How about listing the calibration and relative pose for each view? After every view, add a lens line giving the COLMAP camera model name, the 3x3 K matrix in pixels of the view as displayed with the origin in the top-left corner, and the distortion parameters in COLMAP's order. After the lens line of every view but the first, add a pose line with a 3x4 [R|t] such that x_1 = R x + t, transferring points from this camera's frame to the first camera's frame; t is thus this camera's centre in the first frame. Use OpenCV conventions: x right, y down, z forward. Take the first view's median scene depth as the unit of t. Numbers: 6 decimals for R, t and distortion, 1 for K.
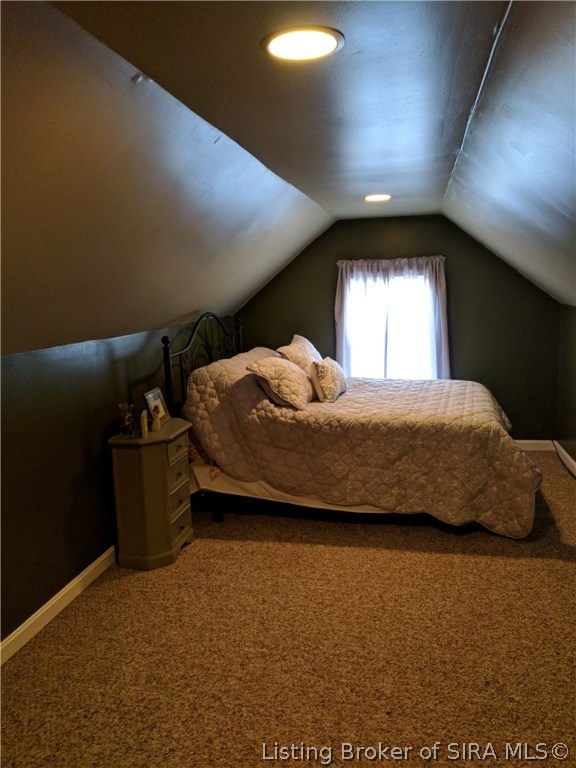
lens RADIAL K [[580.8, 0, 290.6], [0, 580.8, 380.6], [0, 0, 1]] dist [0.005197, 0.015701]
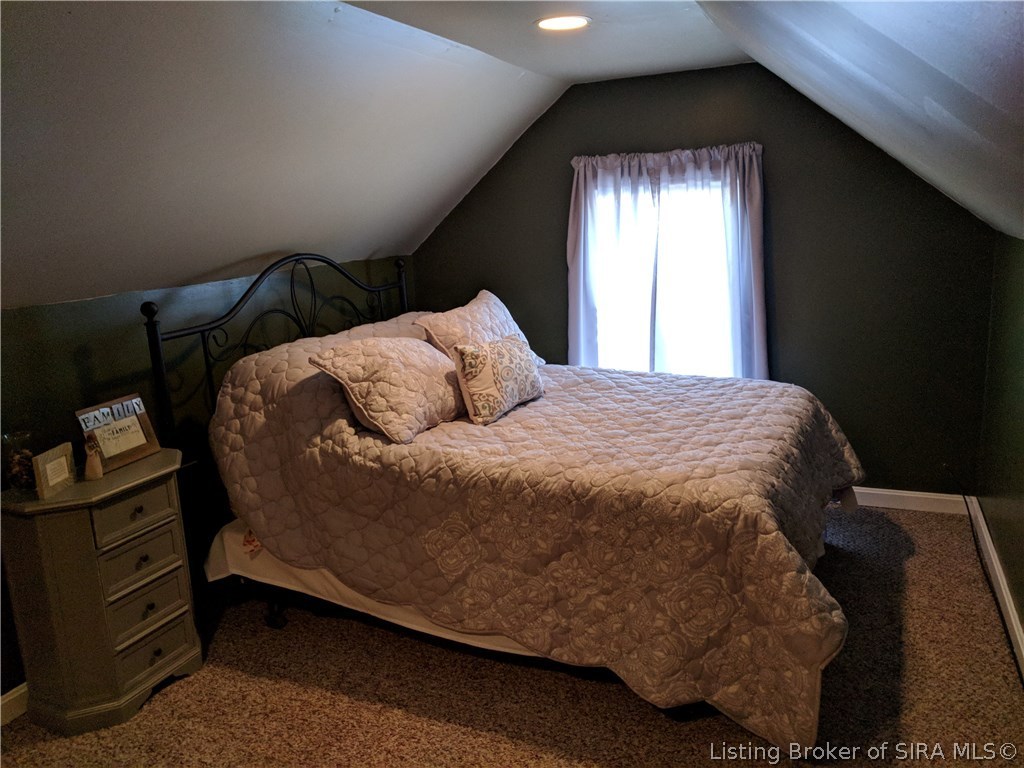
lens RADIAL K [[774.5, 0, 509.8], [0, 774.5, 388.2], [0, 0, 1]] dist [0.005197, 0.015701]
pose [[0.979467, 0.029707, -0.199405, 0.260954], [-0.015916, 0.997391, 0.070411, -0.050534], [0.200977, -0.065791, 0.977384, 0.340449]]
